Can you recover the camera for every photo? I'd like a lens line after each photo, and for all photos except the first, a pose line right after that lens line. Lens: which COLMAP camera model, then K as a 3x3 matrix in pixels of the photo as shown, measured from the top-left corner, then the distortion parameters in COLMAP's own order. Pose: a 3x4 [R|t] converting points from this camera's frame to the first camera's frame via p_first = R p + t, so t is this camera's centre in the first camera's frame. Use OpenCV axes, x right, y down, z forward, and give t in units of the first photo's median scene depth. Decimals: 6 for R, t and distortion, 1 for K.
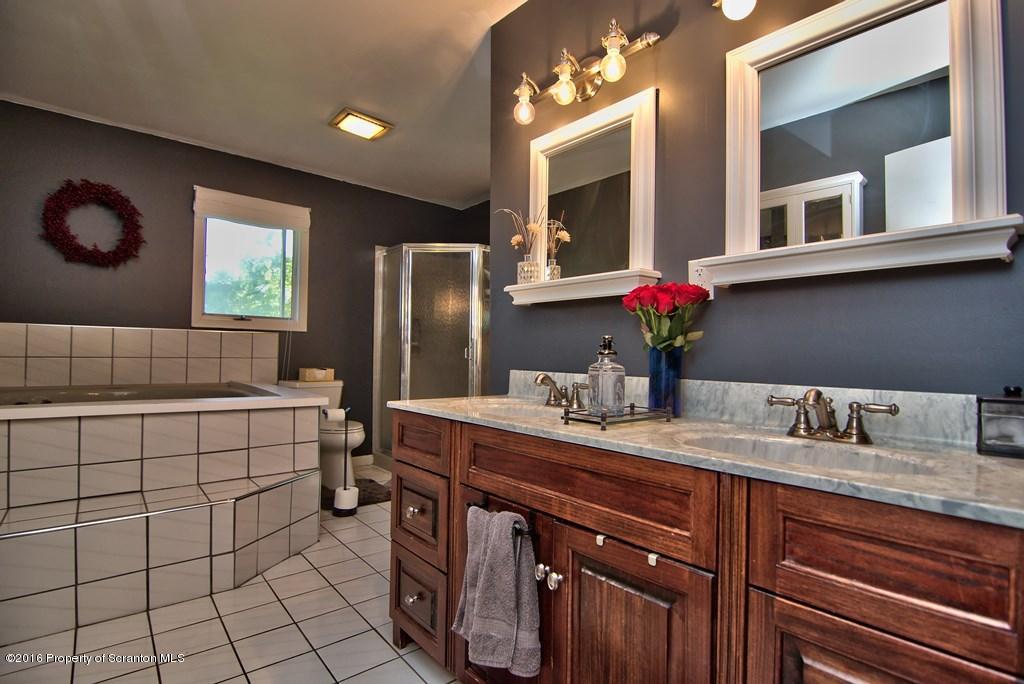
lens RADIAL K [[492.2, 0, 516.9], [0, 492.2, 355.0], [0, 0, 1]] dist [-0.008826, -0.009018]
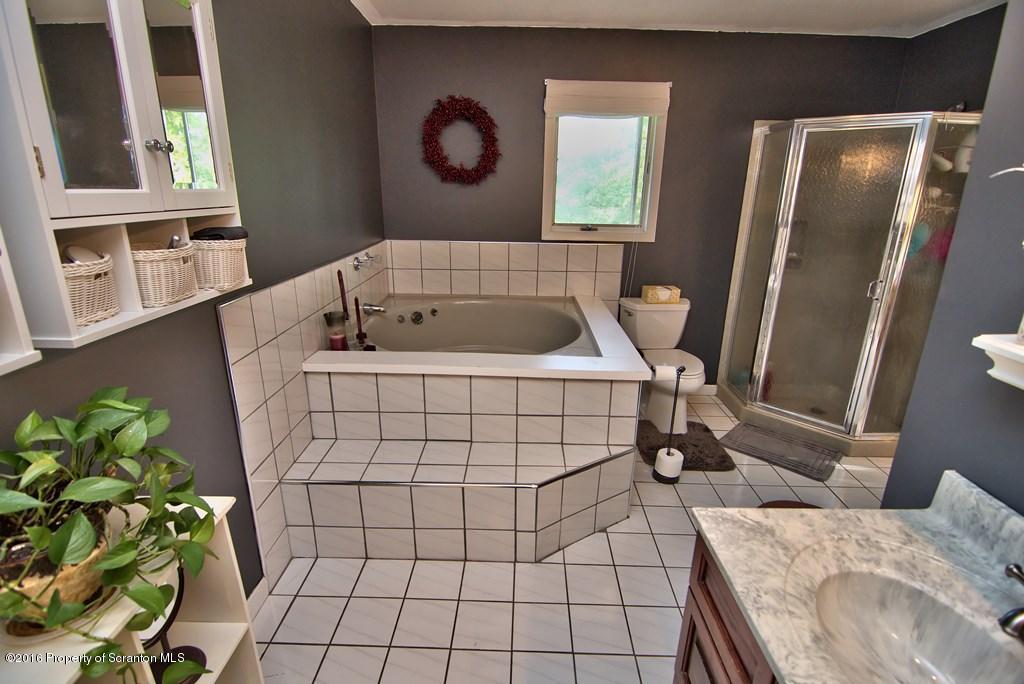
lens RADIAL K [[492.2, 0, 516.4], [0, 492.2, 349.7], [0, 0, 1]] dist [-0.008826, -0.009018]
pose [[0.749982, 0.202536, -0.629687, -0.057895], [0.000139, 0.951920, 0.306346, -0.255740], [0.661458, -0.229842, 0.713895, 0.355038]]
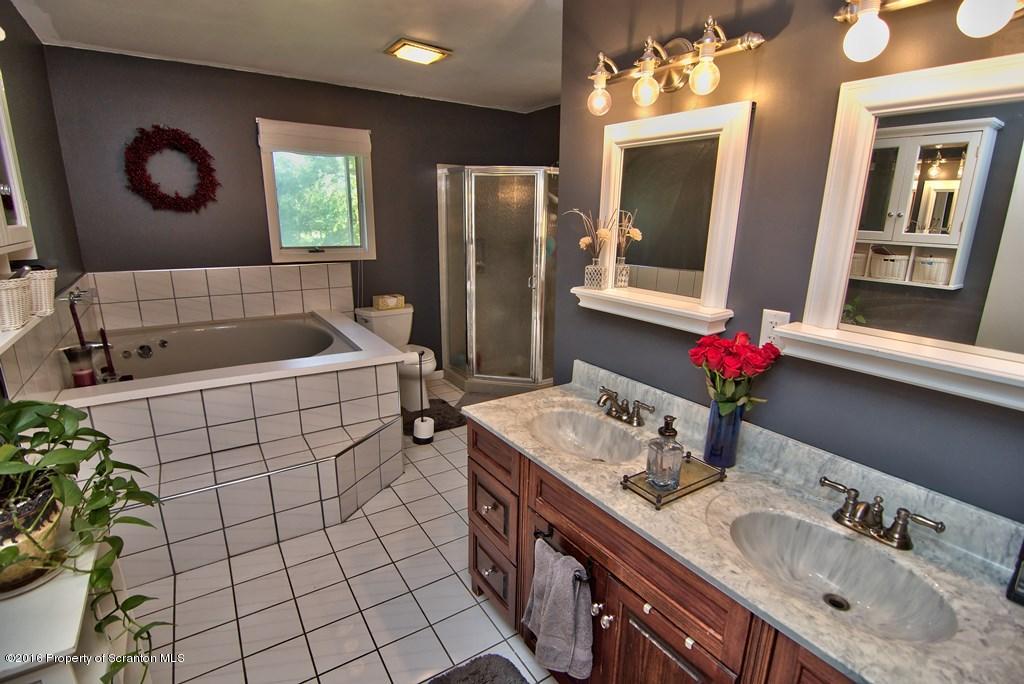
lens RADIAL K [[492.2, 0, 517.1], [0, 492.2, 353.4], [0, 0, 1]] dist [-0.008826, -0.009018]
pose [[0.992446, 0.034001, -0.117874, -0.011893], [-0.000560, 0.962072, 0.272795, -0.270391], [0.122679, -0.270668, 0.954824, -0.005397]]
